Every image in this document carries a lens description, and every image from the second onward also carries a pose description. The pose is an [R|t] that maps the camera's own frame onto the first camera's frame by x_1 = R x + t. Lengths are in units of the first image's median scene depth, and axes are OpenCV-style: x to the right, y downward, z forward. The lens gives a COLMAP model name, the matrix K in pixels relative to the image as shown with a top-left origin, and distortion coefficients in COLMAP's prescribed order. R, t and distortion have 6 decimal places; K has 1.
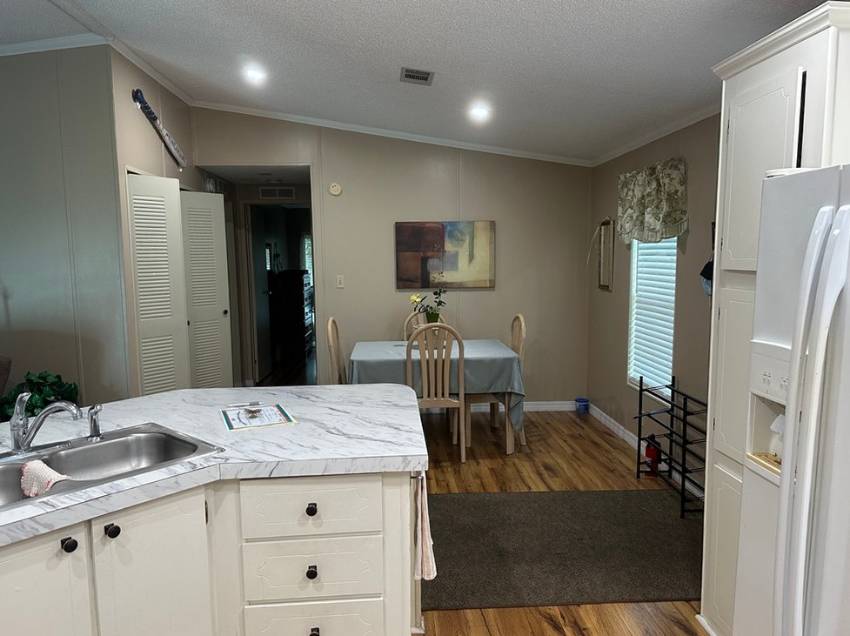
lens RADIAL K [[620.3, 0, 427.7], [0, 620.3, 320.5], [0, 0, 1]] dist [0.045691, -0.055409]
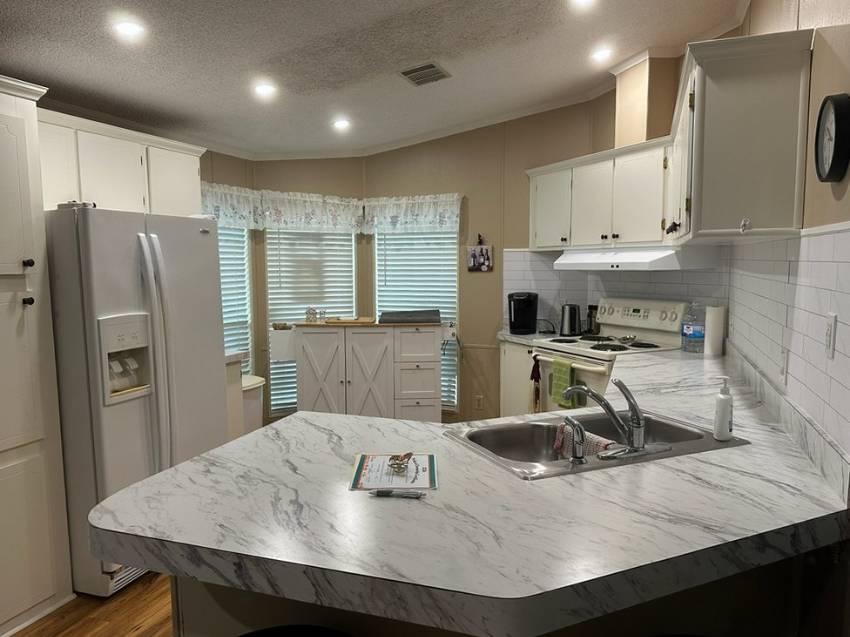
lens RADIAL K [[620.3, 0, 425.9], [0, 620.3, 320.9], [0, 0, 1]] dist [0.045691, -0.055409]
pose [[-0.916461, -0.031577, 0.398876, -0.638625], [0.055155, 0.977395, 0.204100, -0.182677], [-0.396305, 0.209050, -0.894003, 1.715129]]
